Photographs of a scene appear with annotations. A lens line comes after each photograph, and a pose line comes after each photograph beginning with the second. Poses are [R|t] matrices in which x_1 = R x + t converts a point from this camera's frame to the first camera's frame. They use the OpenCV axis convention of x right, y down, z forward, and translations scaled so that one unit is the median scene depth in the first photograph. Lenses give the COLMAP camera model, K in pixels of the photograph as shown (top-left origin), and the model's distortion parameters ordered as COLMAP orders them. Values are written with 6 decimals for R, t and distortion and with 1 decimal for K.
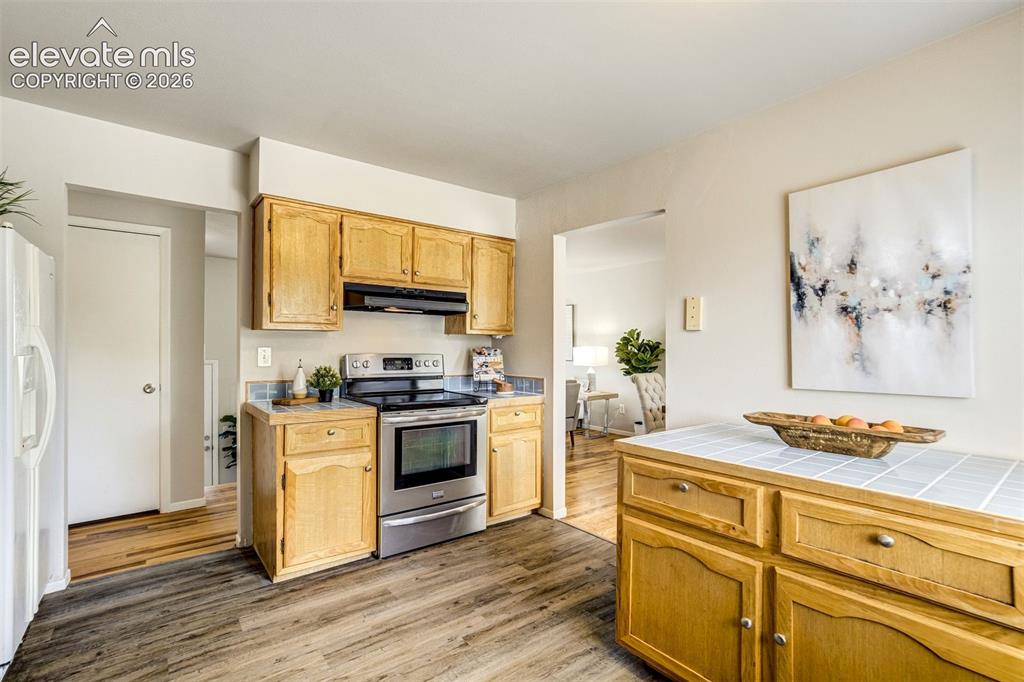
lens RADIAL K [[465.3, 0, 511.0], [0, 465.3, 341.4], [0, 0, 1]] dist [-0.023410, 0.004414]
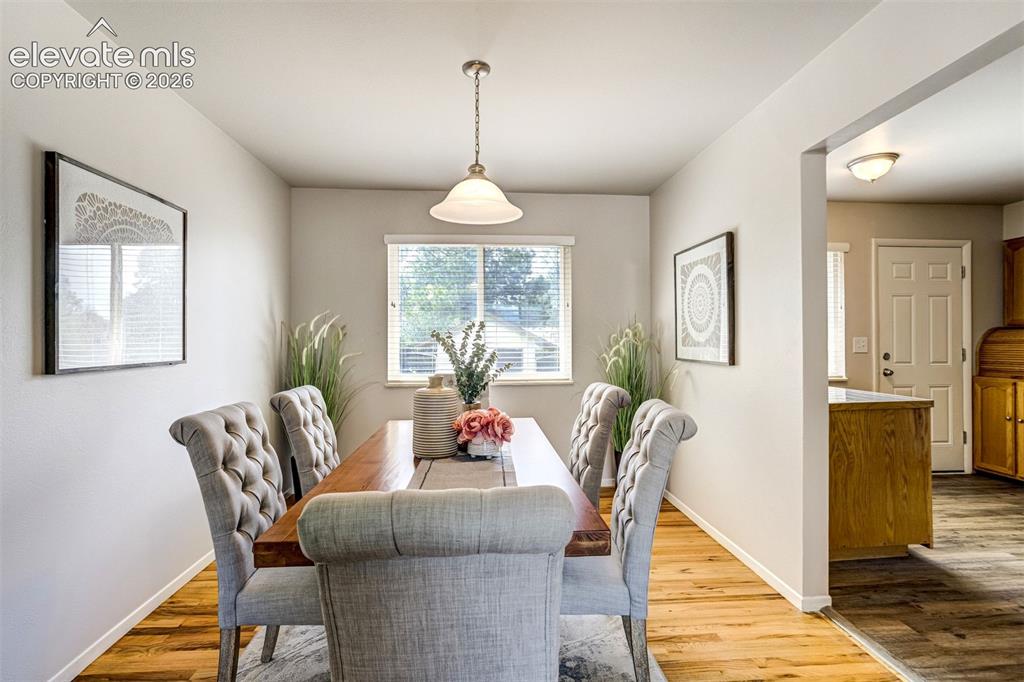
lens RADIAL K [[465.3, 0, 503.3], [0, 465.3, 342.0], [0, 0, 1]] dist [-0.023410, 0.004414]
pose [[-0.812743, -0.006581, 0.582585, 0.425353], [-0.004266, 0.999977, 0.005344, 0.033500], [-0.582607, 0.001858, -0.812752, 2.513578]]
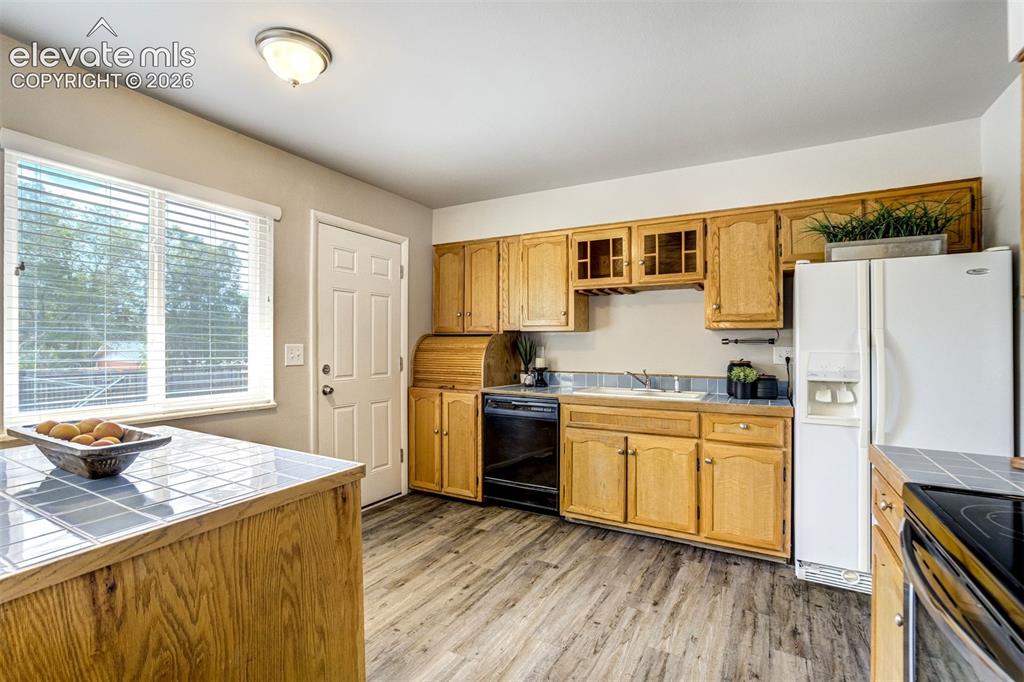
lens RADIAL K [[465.3, 0, 508.6], [0, 465.3, 345.1], [0, 0, 1]] dist [-0.023410, 0.004414]
pose [[-0.920501, -0.013338, -0.390513, 0.285030], [-0.013460, 0.999906, -0.002425, 0.016978], [0.390509, 0.003024, -0.920594, 1.614621]]
